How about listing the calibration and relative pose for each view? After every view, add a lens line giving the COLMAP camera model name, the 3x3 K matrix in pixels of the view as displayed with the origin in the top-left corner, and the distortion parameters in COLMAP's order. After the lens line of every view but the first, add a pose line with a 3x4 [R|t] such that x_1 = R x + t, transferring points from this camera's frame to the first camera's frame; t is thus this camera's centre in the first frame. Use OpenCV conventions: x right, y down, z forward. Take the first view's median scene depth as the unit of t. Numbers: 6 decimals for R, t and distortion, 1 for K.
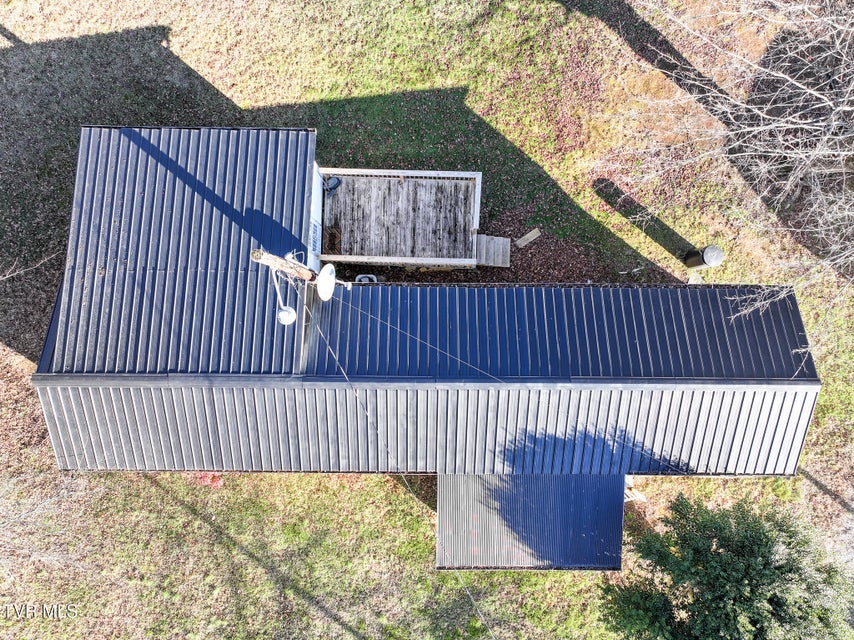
lens RADIAL K [[598.9, 0, 431.3], [0, 598.9, 321.4], [0, 0, 1]] dist [0.006193, 0.007012]
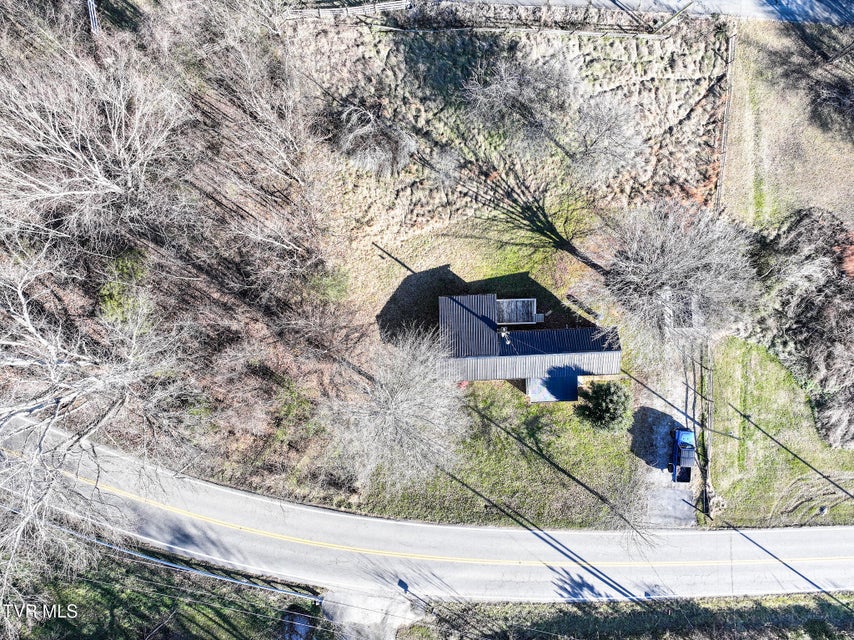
lens RADIAL K [[598.9, 0, 431.3], [0, 598.9, 321.4], [0, 0, 1]] dist [0.006193, 0.007012]
pose [[0.998637, -0.052184, -0.000347, -0.543009], [0.052185, 0.998620, 0.005820, -0.156506], [0.000043, -0.005830, 0.999983, -2.585421]]
